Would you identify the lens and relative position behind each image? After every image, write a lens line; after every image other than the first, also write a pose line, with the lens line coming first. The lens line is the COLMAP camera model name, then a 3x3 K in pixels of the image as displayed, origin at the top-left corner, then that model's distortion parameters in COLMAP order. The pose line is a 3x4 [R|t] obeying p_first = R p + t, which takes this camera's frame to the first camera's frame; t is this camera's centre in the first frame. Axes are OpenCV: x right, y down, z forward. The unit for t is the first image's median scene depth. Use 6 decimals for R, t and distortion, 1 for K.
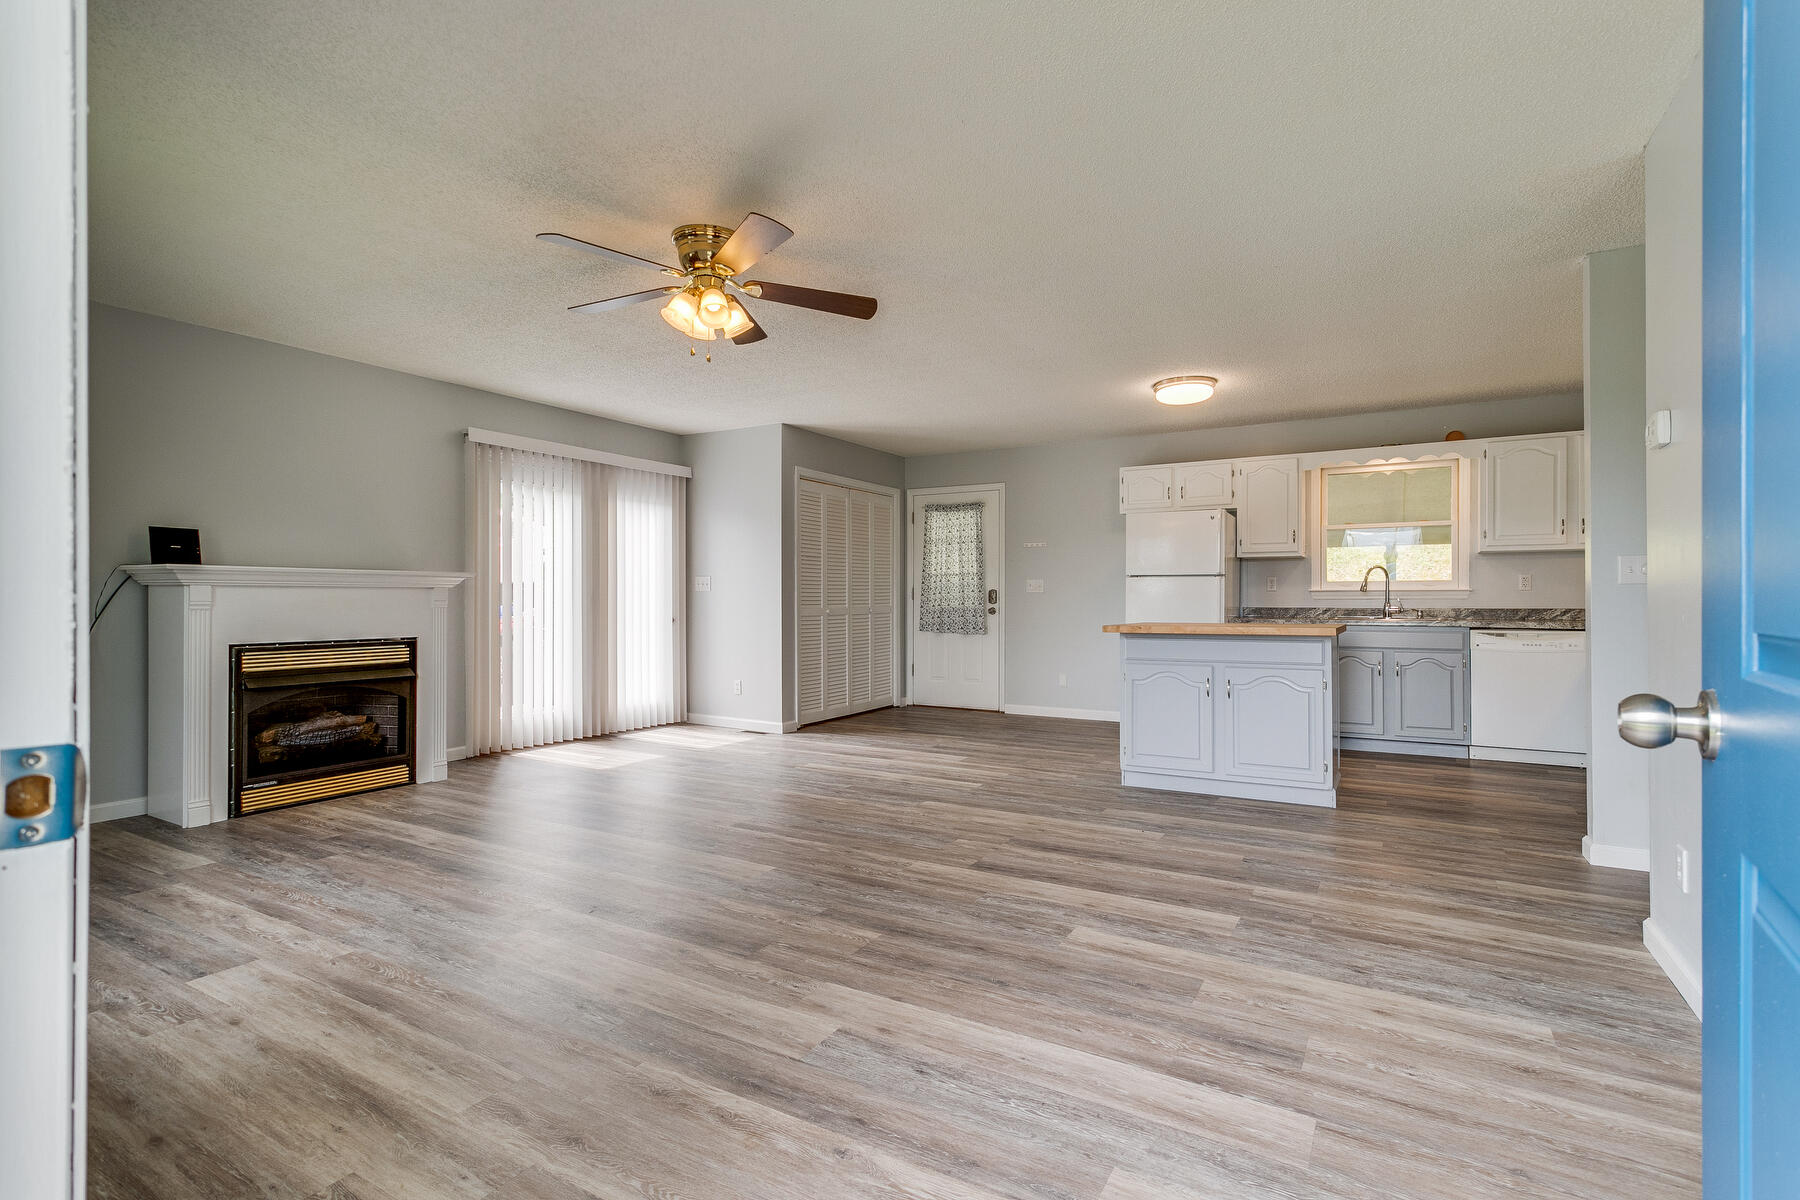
lens RADIAL K [[856.3, 0, 904.6], [0, 856.3, 599.1], [0, 0, 1]] dist [0.001433, 0.000351]
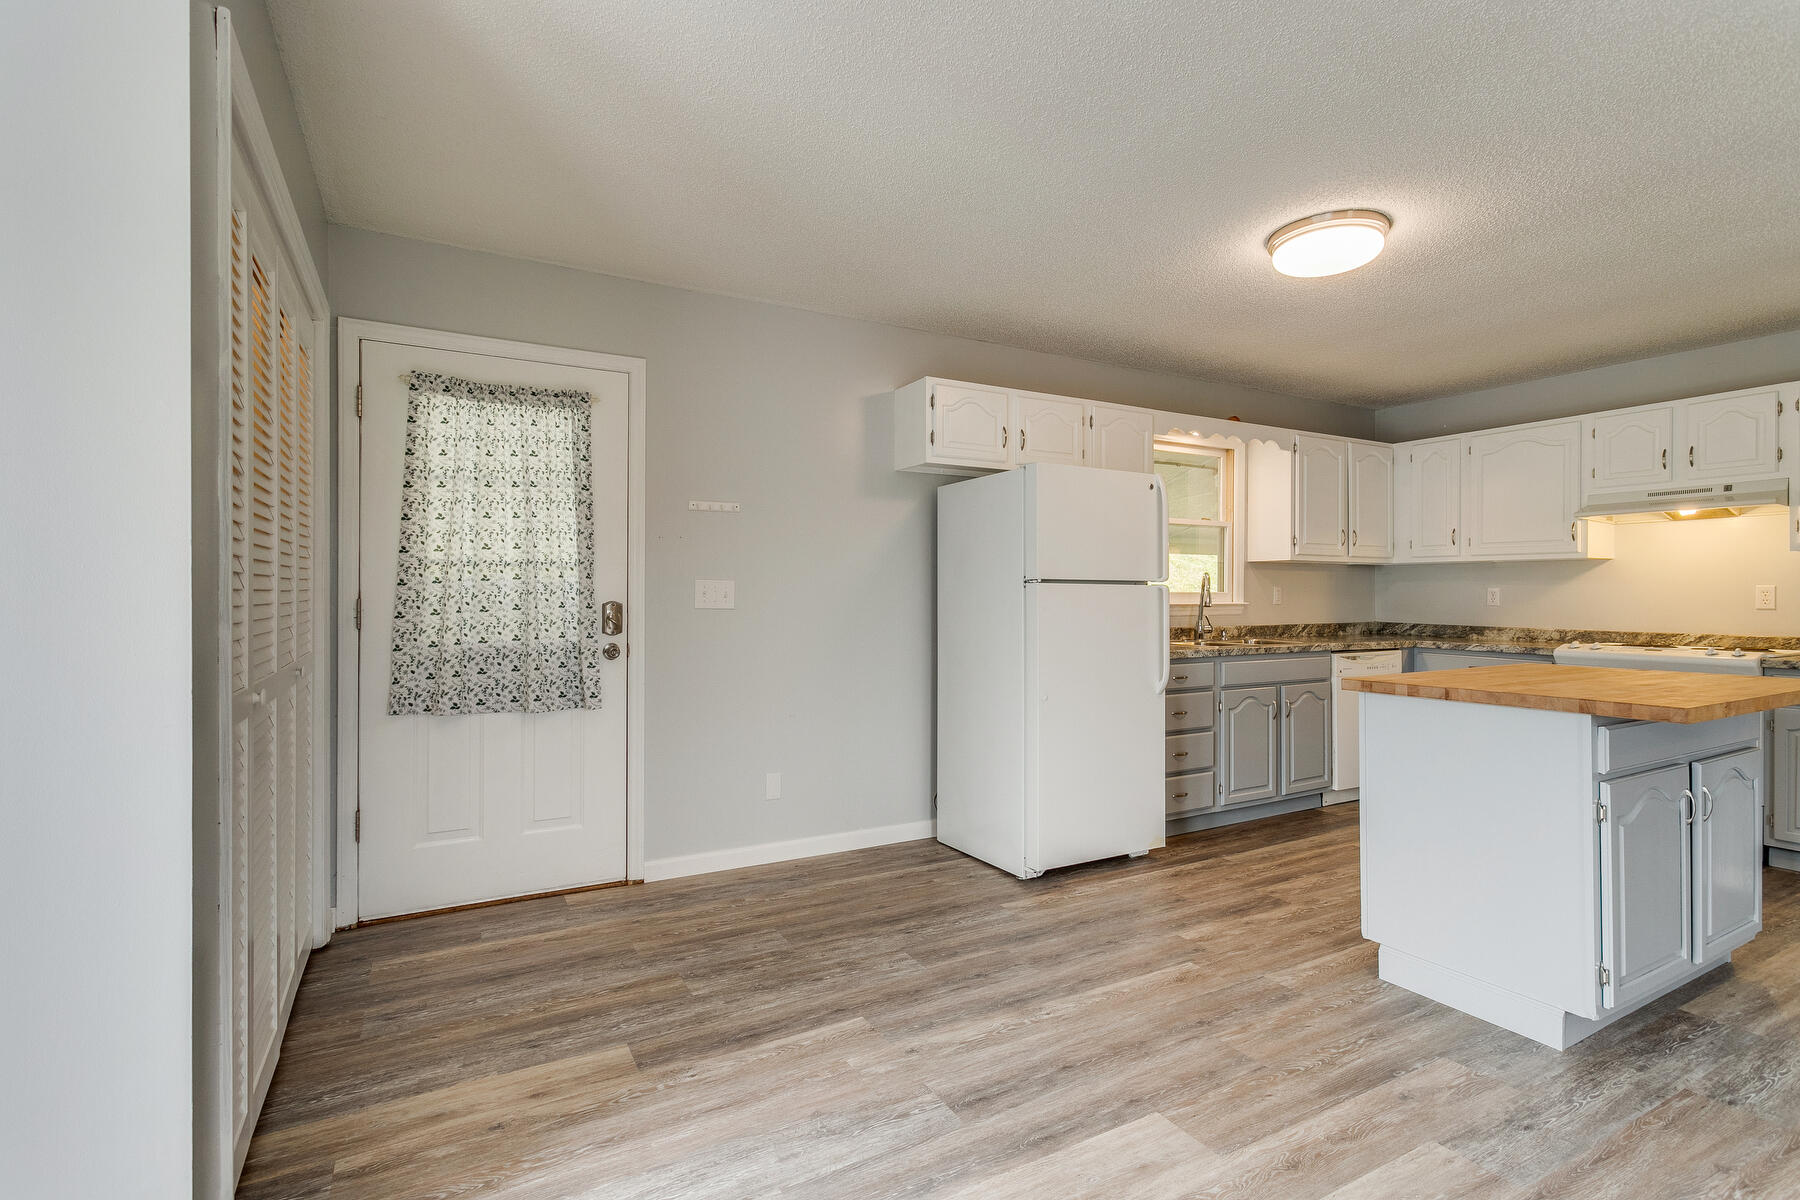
lens RADIAL K [[852.1, 0, 902.3], [0, 852.1, 596.2], [0, 0, 1]] dist [0.001339, 0.000649]
pose [[0.506248, 0.000061, 0.862388, -0.495140], [-0.000671, 1.000000, 0.000323, -0.036786], [-0.862388, -0.000742, 0.506247, 1.696125]]
